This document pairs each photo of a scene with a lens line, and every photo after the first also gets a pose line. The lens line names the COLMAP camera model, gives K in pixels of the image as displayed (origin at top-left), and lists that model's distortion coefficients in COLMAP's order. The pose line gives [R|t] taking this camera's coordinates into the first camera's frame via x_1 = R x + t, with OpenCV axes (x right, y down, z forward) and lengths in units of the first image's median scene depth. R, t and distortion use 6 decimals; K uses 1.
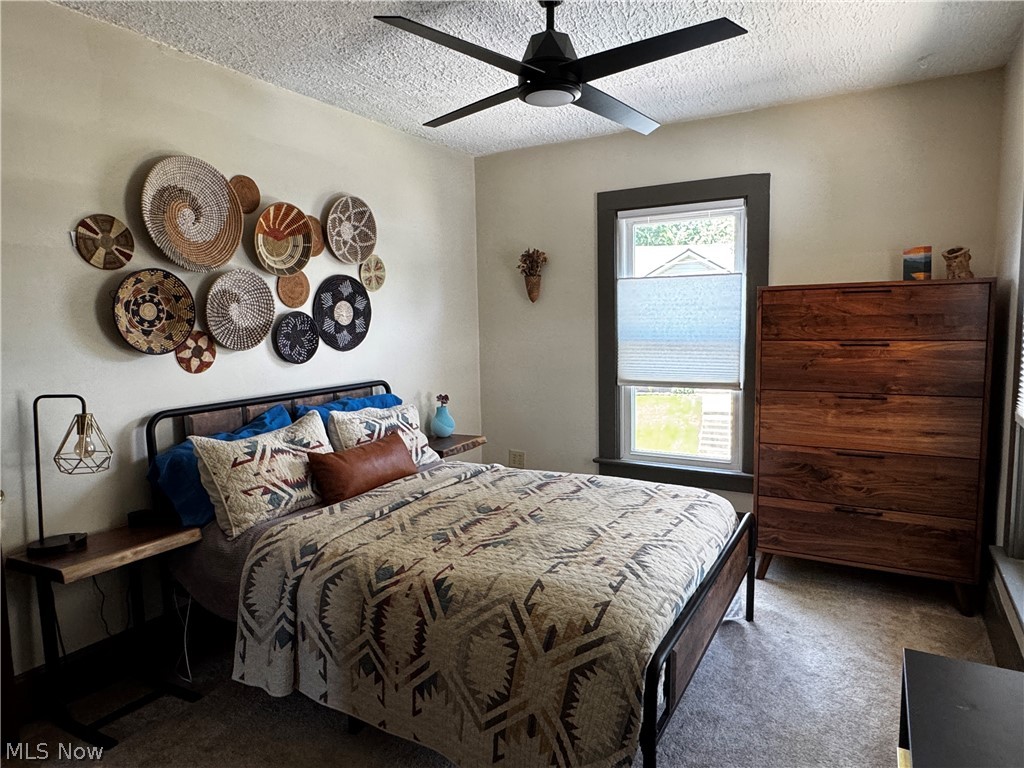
lens RADIAL K [[652.9, 0, 512.0], [0, 652.9, 384.0], [0, 0, 1]] dist [-0.001326, -0.000214]
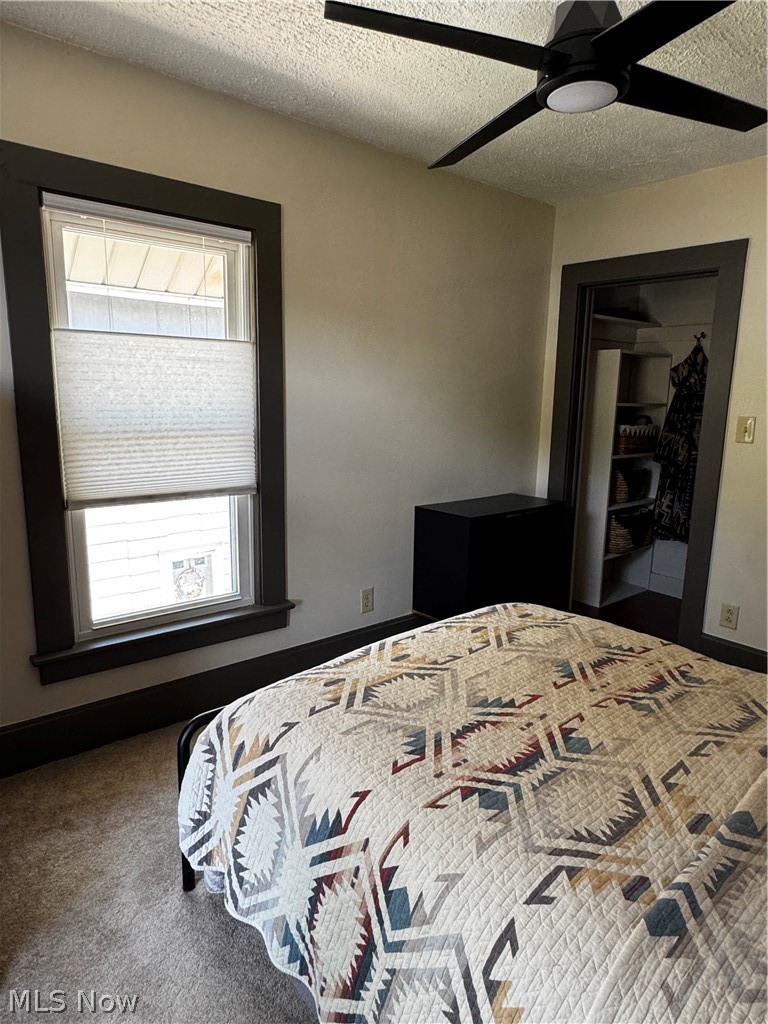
lens RADIAL K [[627.4, 0, 384.0], [0, 627.4, 512.0], [0, 0, 1]] dist [0.001107, 0.000344]
pose [[-0.937388, -0.058717, 0.343303, -0.004575], [0.036653, 0.963582, 0.264888, -0.163960], [-0.346354, 0.260886, -0.901098, 1.531438]]
